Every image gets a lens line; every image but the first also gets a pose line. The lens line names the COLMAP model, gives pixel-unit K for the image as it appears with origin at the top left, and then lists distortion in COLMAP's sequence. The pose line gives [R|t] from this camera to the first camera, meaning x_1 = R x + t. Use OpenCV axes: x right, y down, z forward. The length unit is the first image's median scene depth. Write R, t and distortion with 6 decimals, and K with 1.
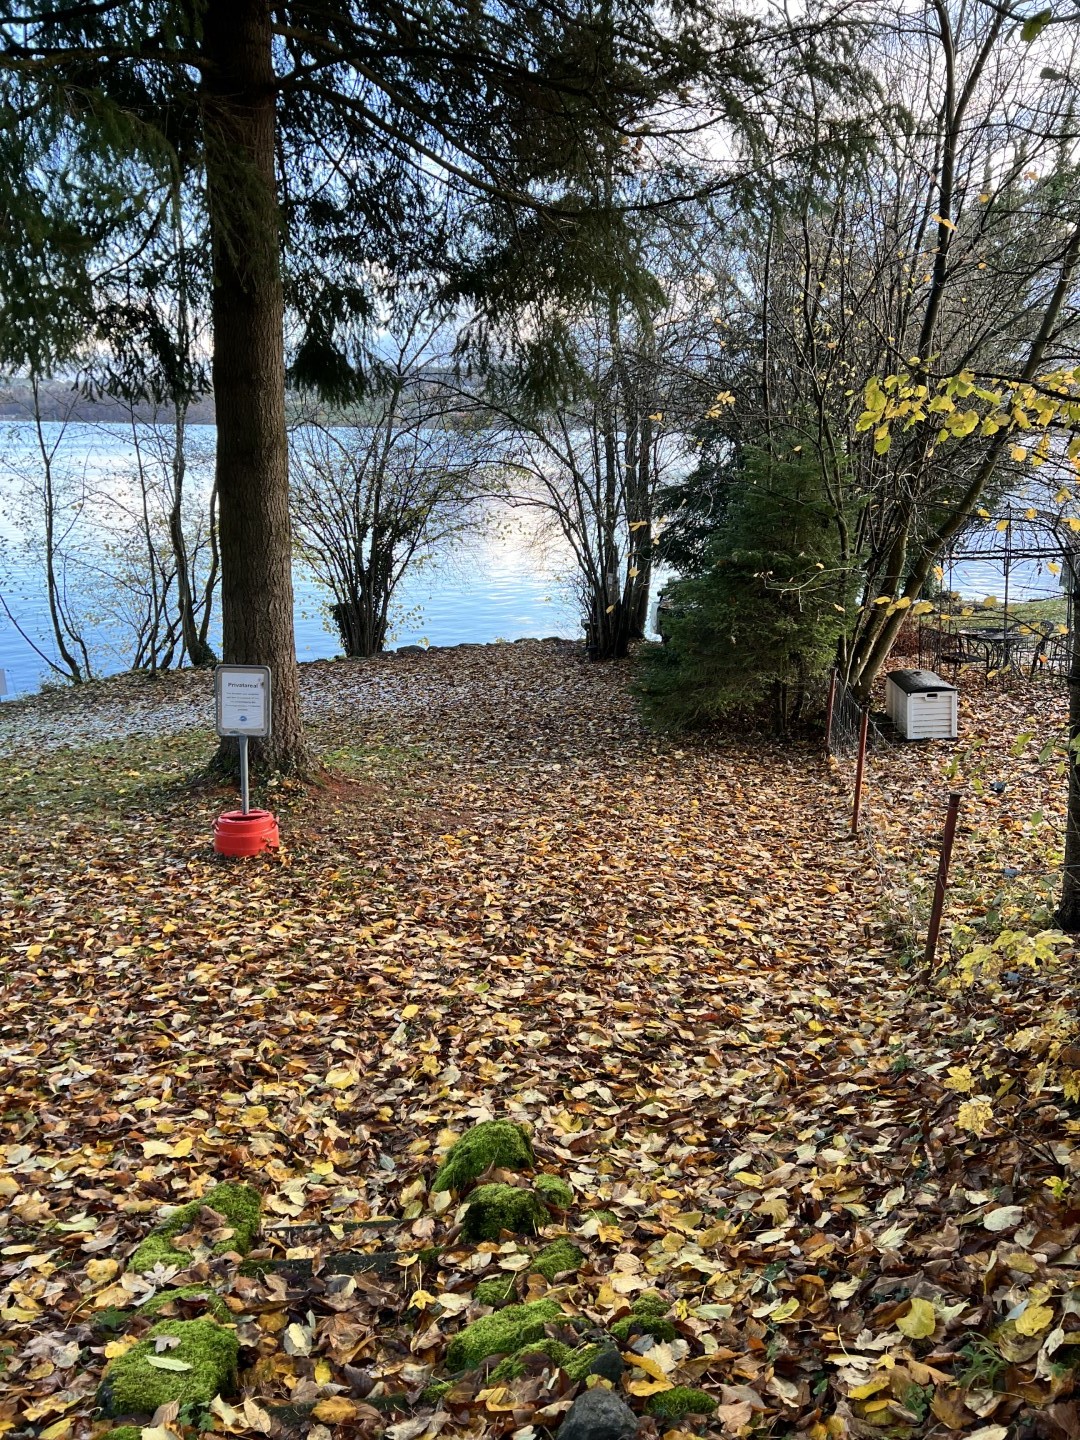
lens RADIAL K [[1070.9, 0, 525.8], [0, 1070.9, 719.9], [0, 0, 1]] dist [0.053477, -0.060614]
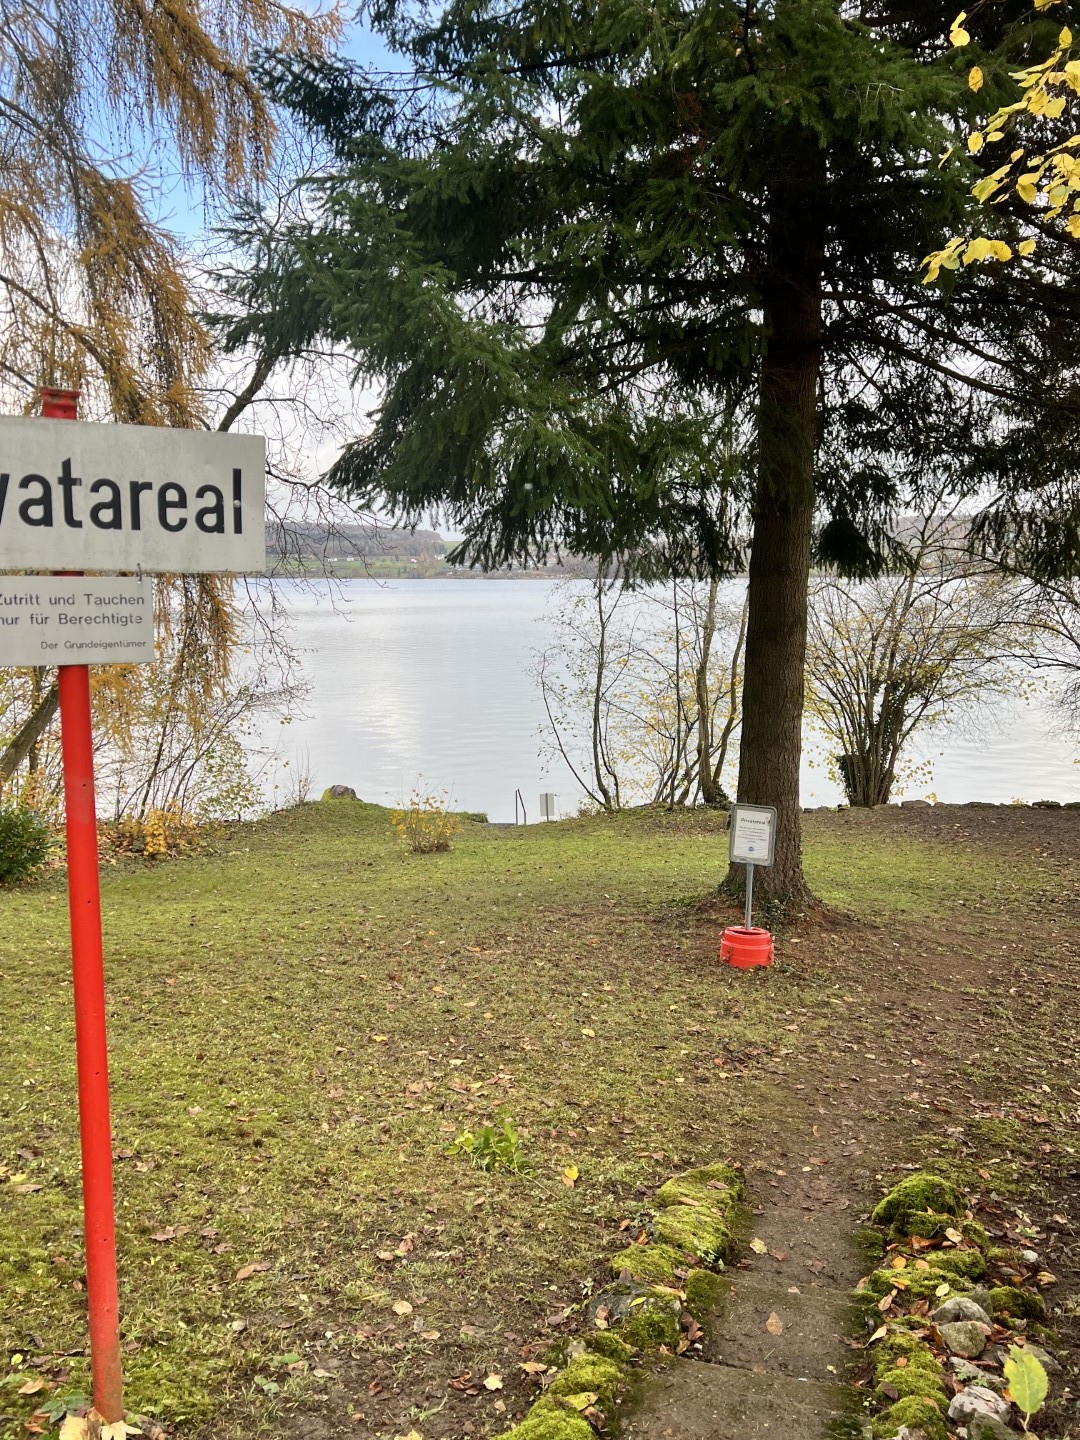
lens RADIAL K [[1070.9, 0, 535.4], [0, 1070.9, 732.7], [0, 0, 1]] dist [0.053477, -0.060614]
pose [[0.896511, 0.045145, -0.440714, 0.022598], [-0.098740, 0.990133, -0.099433, 0.006289], [0.431877, 0.132659, 0.892123, -0.099541]]
